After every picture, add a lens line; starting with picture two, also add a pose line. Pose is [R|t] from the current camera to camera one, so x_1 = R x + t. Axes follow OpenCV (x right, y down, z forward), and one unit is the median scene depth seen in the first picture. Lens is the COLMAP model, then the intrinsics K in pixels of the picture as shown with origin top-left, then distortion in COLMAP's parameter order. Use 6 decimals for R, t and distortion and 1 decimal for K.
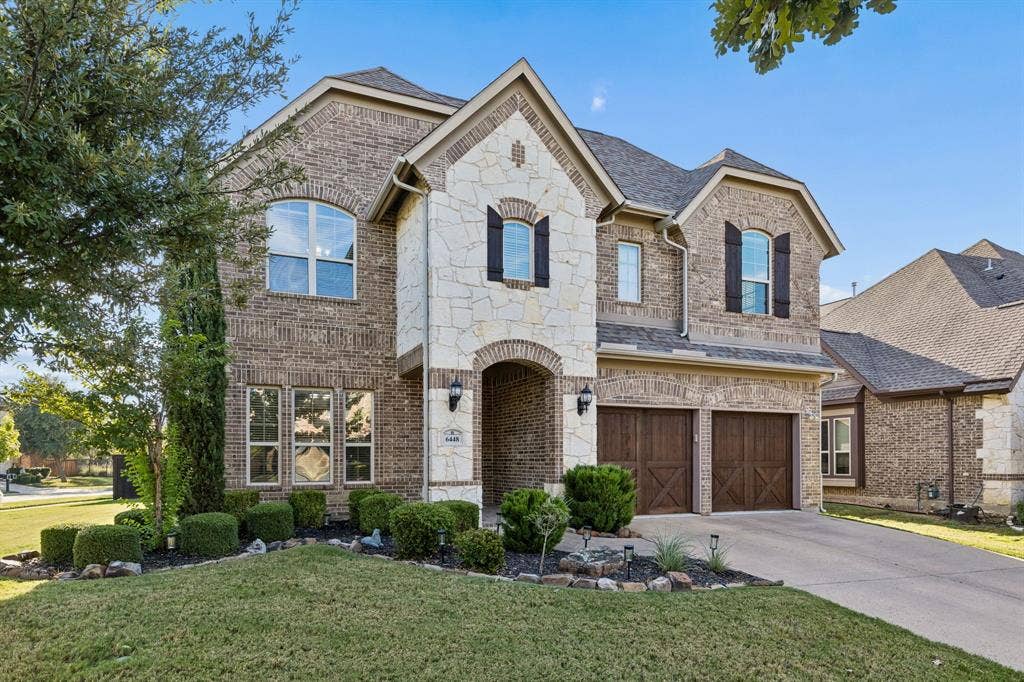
lens RADIAL K [[627.7, 0, 514.1], [0, 627.7, 410.0], [0, 0, 1]] dist [-0.002578, -0.000502]
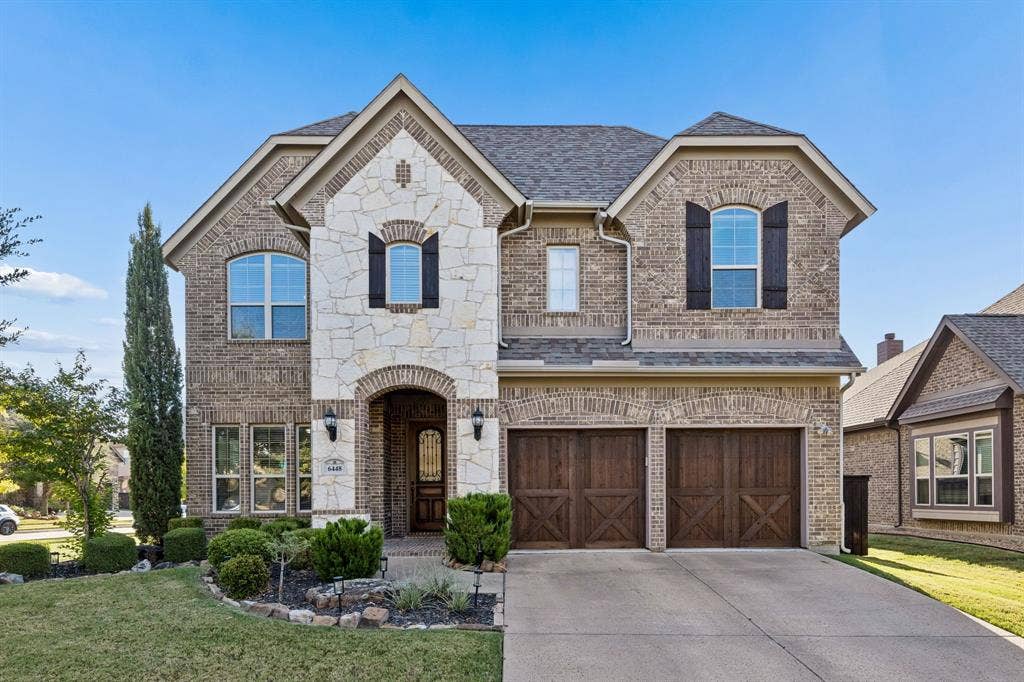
lens RADIAL K [[640.9, 0, 507.6], [0, 640.9, 446.9], [0, 0, 1]] dist [0.001164, -0.006079]
pose [[0.924740, -0.033603, -0.379114, 0.480047], [0.037093, 0.999310, 0.001902, 0.017210], [0.378788, -0.015821, 0.925348, 0.126324]]
